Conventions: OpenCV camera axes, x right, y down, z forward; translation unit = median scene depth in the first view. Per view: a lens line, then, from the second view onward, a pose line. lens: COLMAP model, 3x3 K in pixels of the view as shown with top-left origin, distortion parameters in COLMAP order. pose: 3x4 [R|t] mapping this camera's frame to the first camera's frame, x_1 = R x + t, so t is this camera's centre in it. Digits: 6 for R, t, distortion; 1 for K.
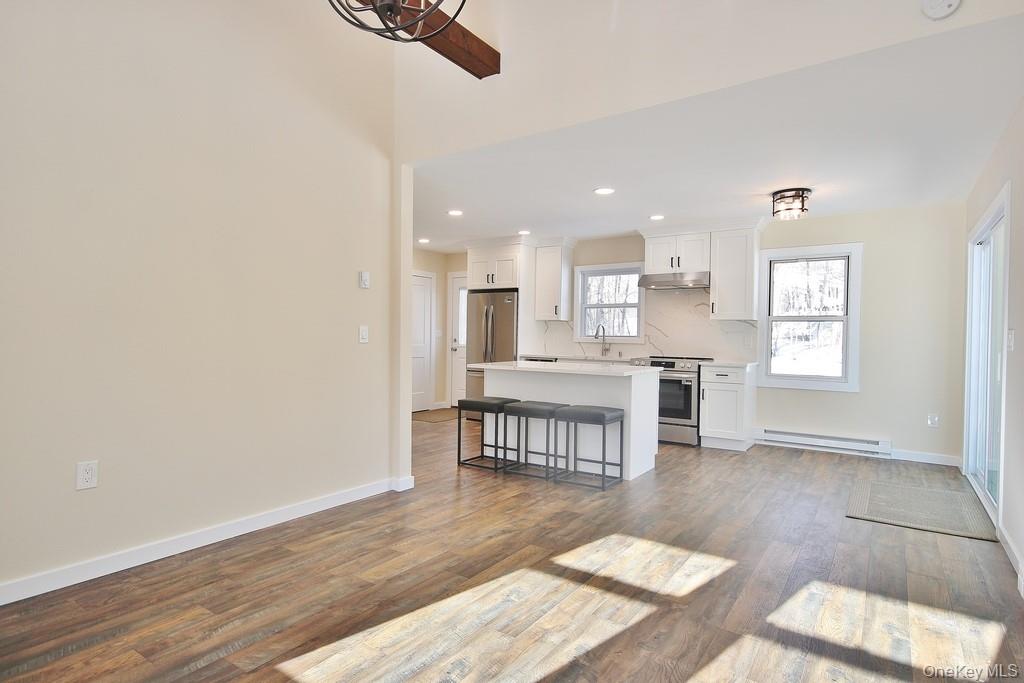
lens RADIAL K [[546.1, 0, 513.7], [0, 546.1, 341.3], [0, 0, 1]] dist [0.010727, 0.001791]
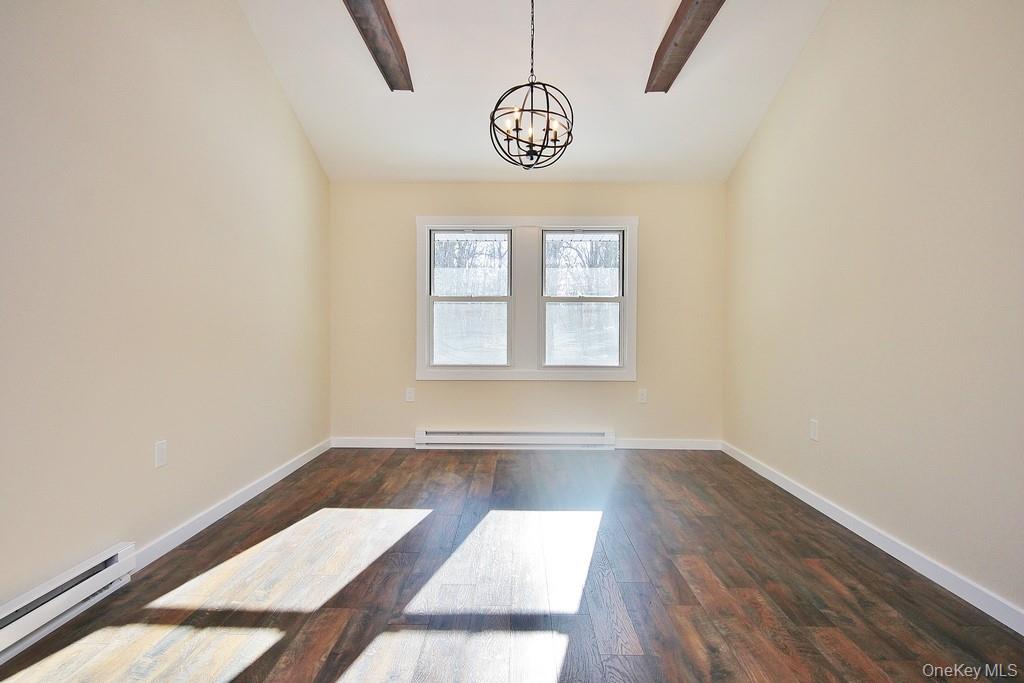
lens RADIAL K [[546.1, 0, 515.2], [0, 546.1, 342.2], [0, 0, 1]] dist [0.010727, 0.001791]
pose [[-0.827186, -0.003573, -0.561916, 0.519190], [-0.021982, 0.999420, 0.026005, 0.006415], [0.561497, 0.033863, -0.826785, 1.472224]]
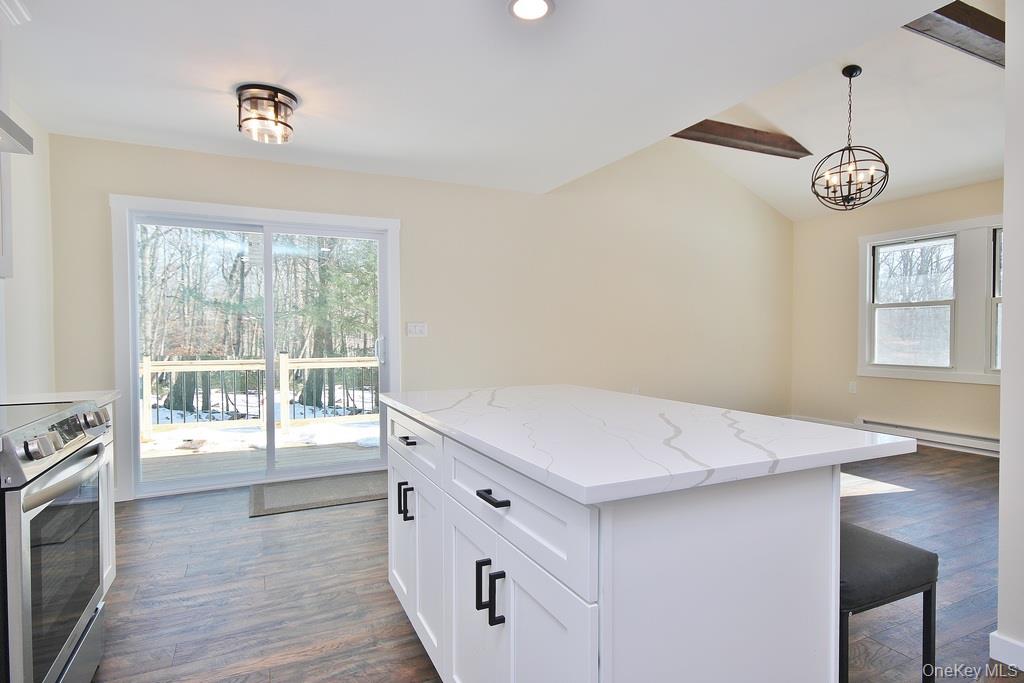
lens RADIAL K [[546.1, 0, 507.8], [0, 546.1, 343.1], [0, 0, 1]] dist [0.010727, 0.001791]
pose [[-0.861709, -0.017094, 0.507114, -0.092844], [0.001953, 0.999313, 0.037004, -0.021438], [-0.507399, 0.032877, -0.861084, 2.278503]]
